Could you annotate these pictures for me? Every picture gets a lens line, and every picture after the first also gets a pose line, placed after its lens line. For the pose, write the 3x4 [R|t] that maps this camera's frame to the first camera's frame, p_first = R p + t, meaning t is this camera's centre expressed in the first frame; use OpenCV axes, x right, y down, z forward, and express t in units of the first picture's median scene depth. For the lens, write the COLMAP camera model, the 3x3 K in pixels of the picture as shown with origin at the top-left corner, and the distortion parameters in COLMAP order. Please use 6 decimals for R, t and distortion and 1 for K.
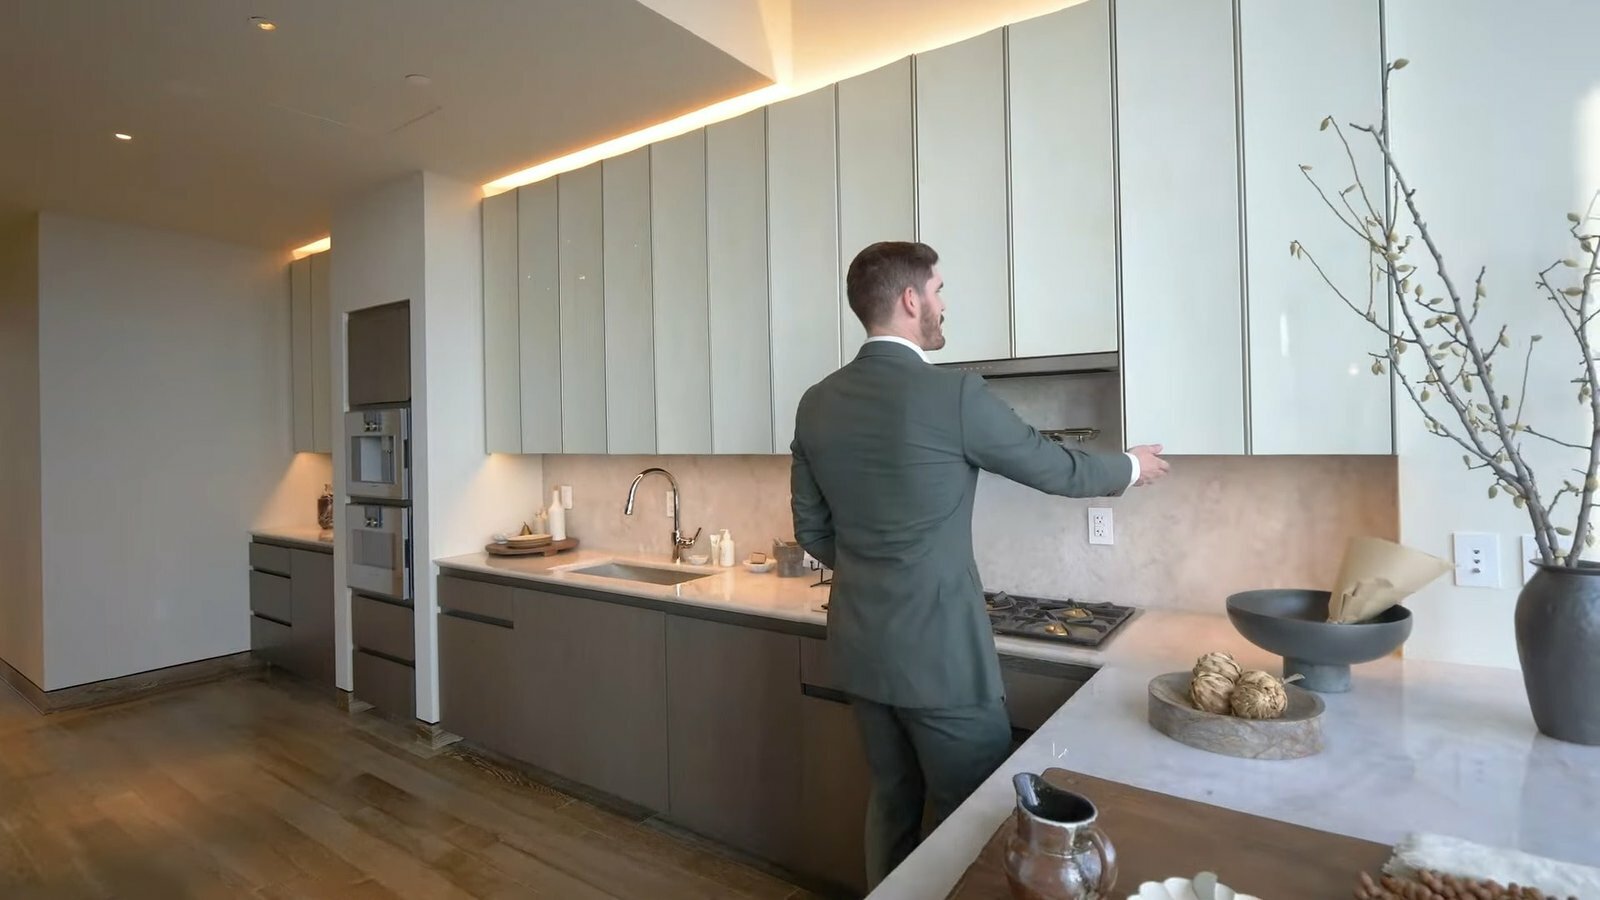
lens RADIAL K [[738.8, 0, 780.8], [0, 738.8, 451.7], [0, 0, 1]] dist [-0.001664, -0.000615]
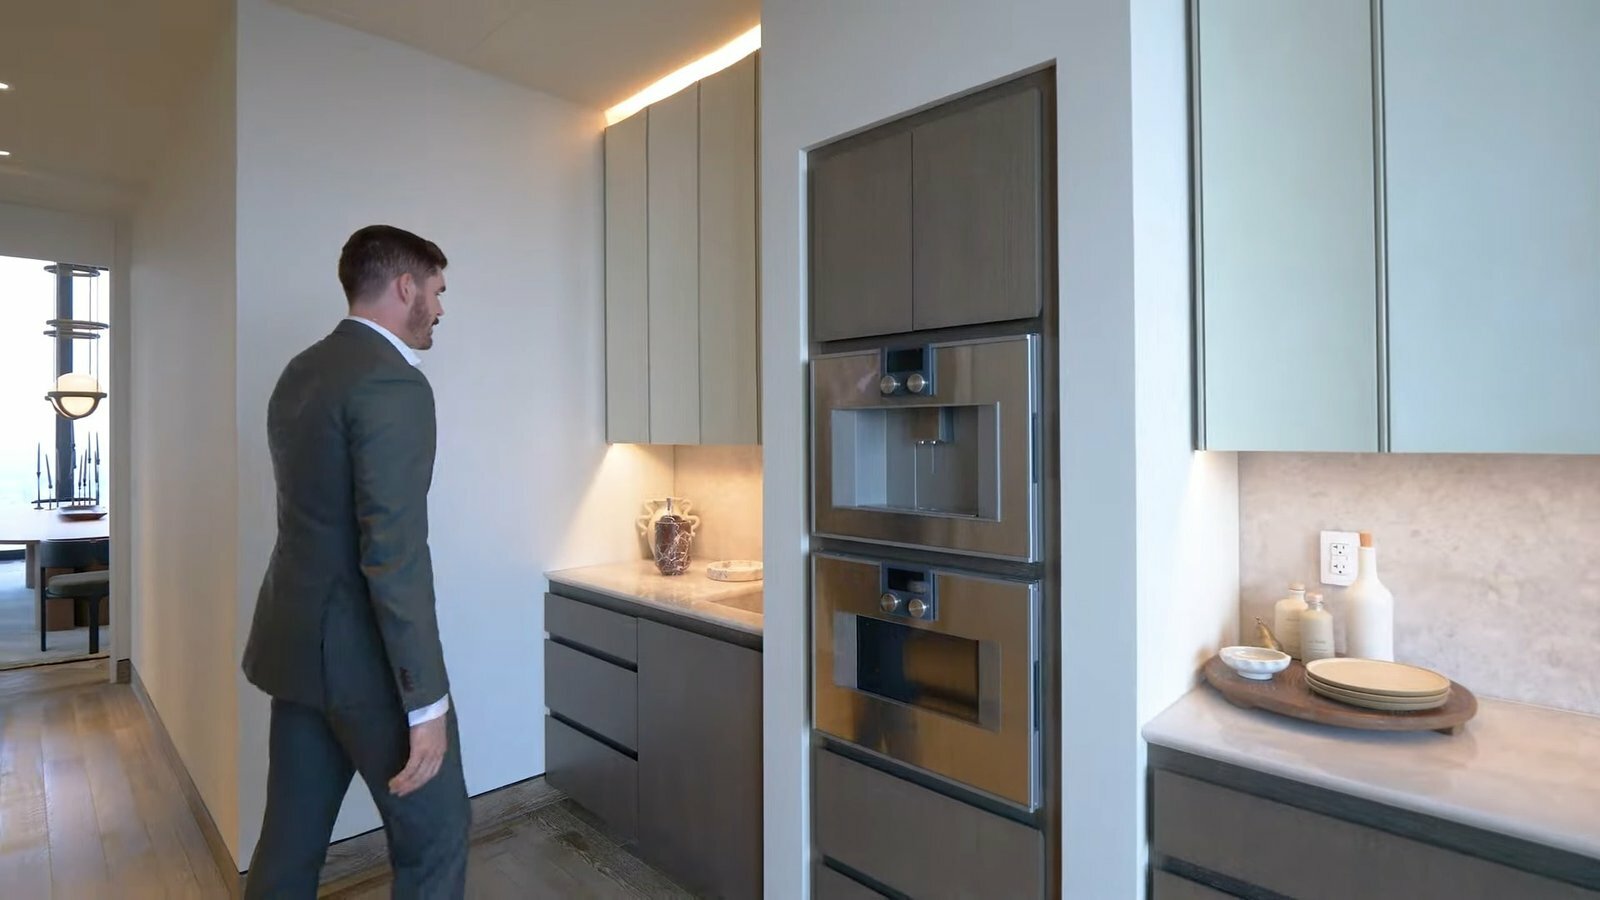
lens RADIAL K [[747.3, 0, 764.3], [0, 747.3, 445.5], [0, 0, 1]] dist [-0.000352, -0.000075]
pose [[0.986024, 0.006865, -0.166460, -0.448682], [-0.006586, 0.999976, 0.002225, 0.001225], [0.166471, -0.001098, 0.986046, 0.438755]]
